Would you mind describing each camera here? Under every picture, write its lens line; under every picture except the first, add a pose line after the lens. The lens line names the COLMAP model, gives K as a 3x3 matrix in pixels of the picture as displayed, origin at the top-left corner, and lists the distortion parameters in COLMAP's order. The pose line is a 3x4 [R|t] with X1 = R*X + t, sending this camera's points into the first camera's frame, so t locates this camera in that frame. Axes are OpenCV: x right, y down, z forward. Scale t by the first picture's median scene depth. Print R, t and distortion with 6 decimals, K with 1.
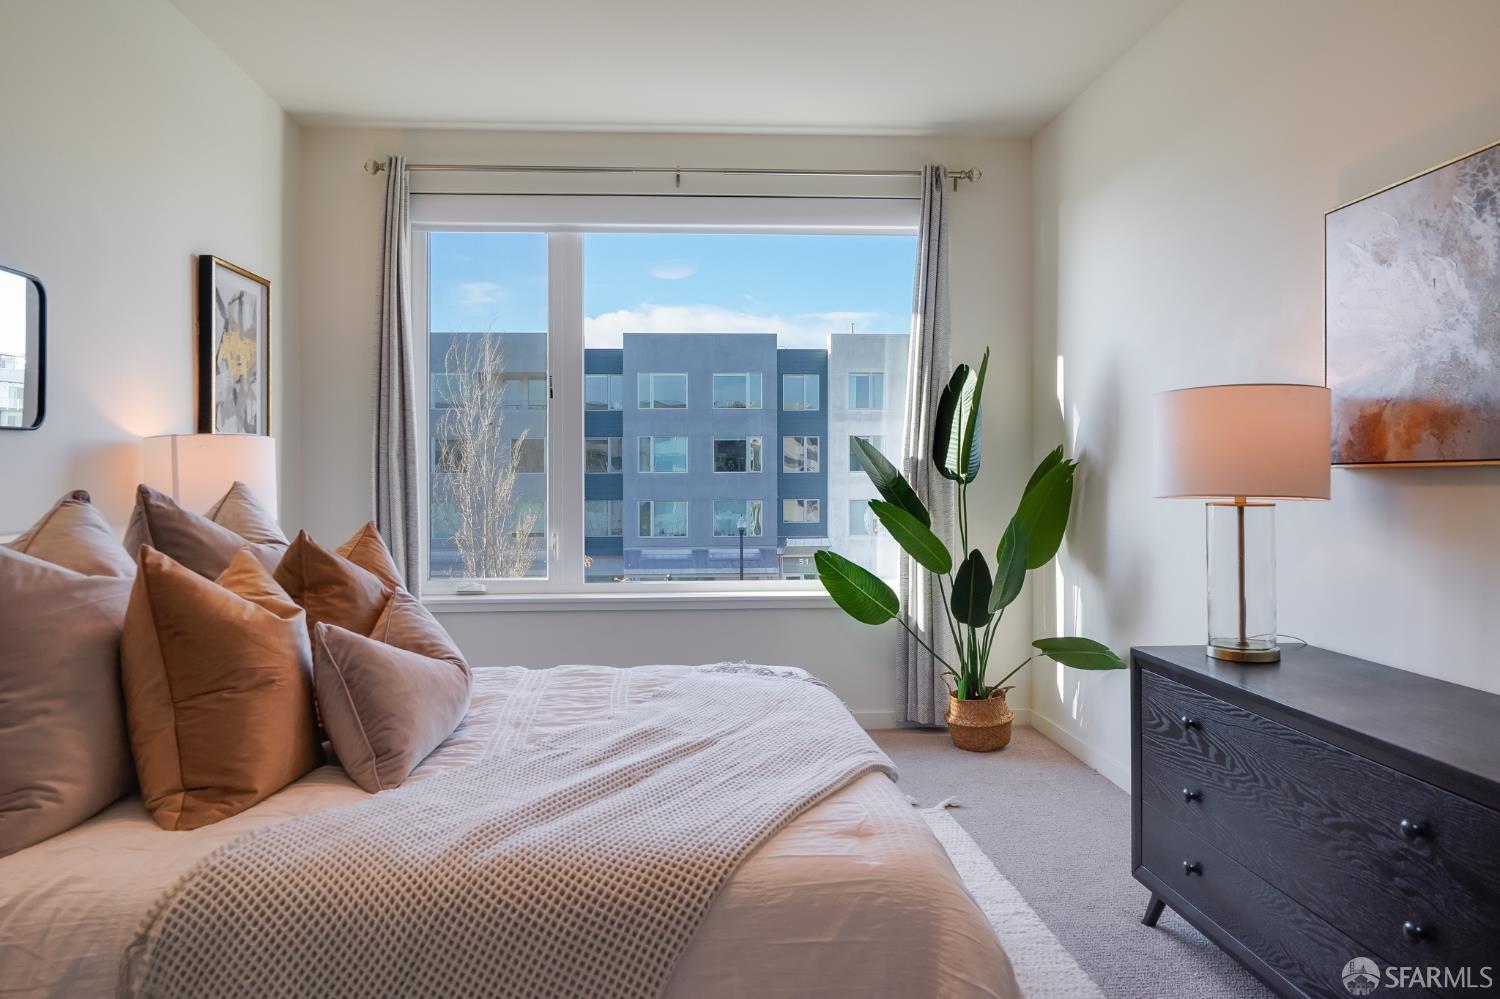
lens RADIAL K [[1021.0, 0, 750.9], [0, 1021.0, 463.3], [0, 0, 1]] dist [0.002345, 0.001198]
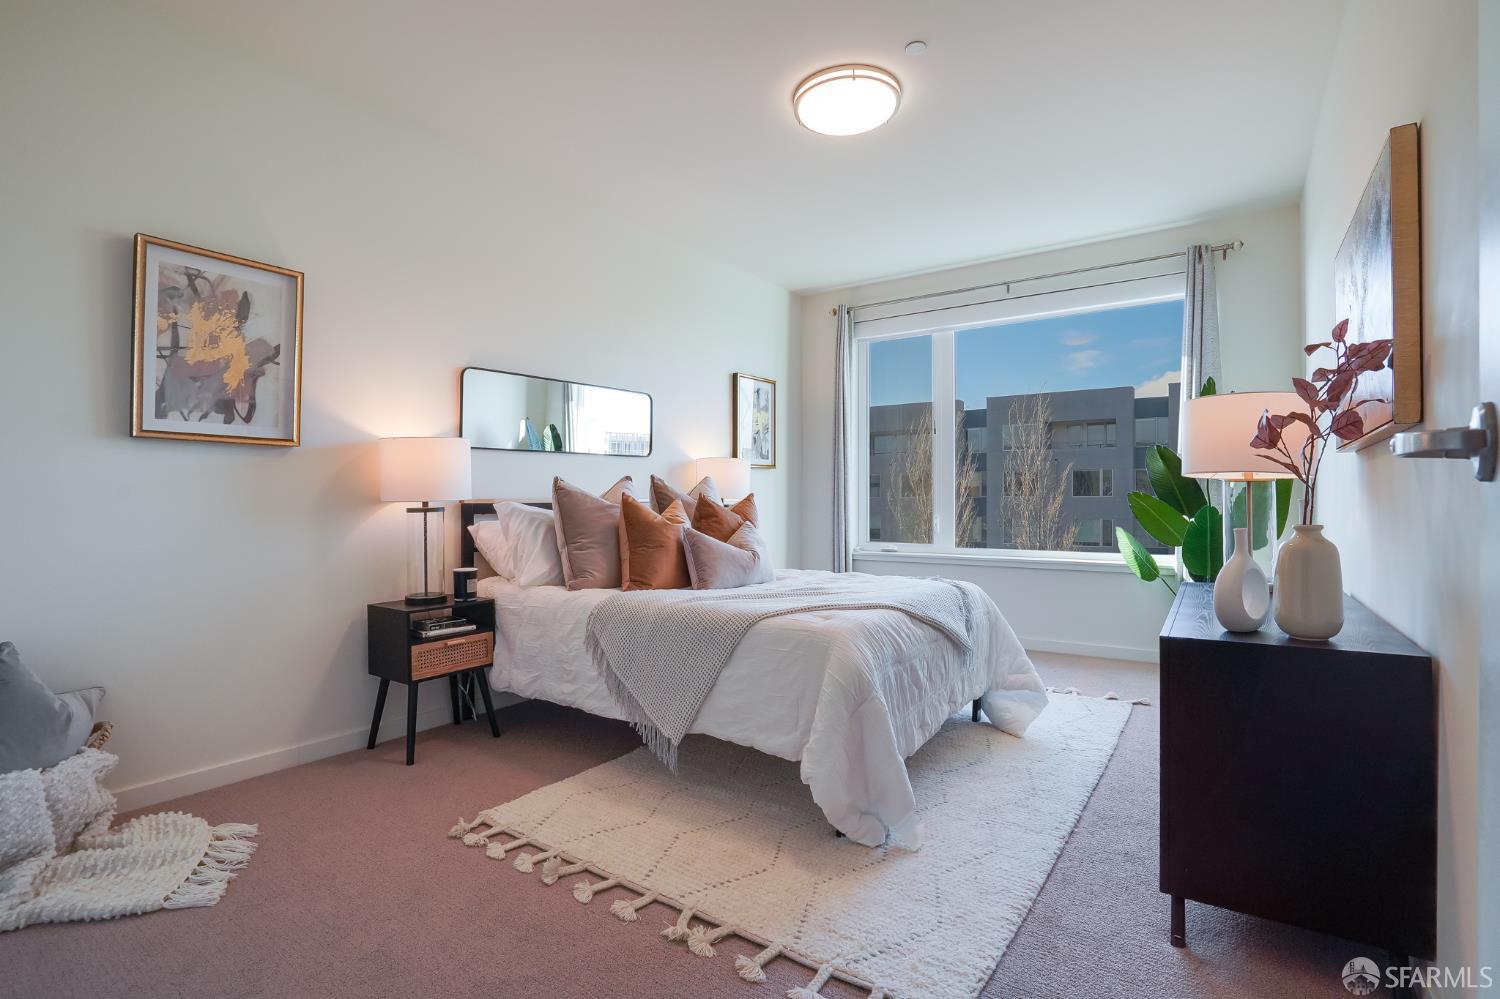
lens RADIAL K [[728.9, 0, 742.2], [0, 728.9, 487.5], [0, 0, 1]] dist [0.000439, 0.000158]
pose [[0.778587, -0.004118, -0.627523, 0.362225], [0.000619, 0.999983, -0.005794, 0.033963], [0.627537, 0.004122, 0.778576, -0.128522]]
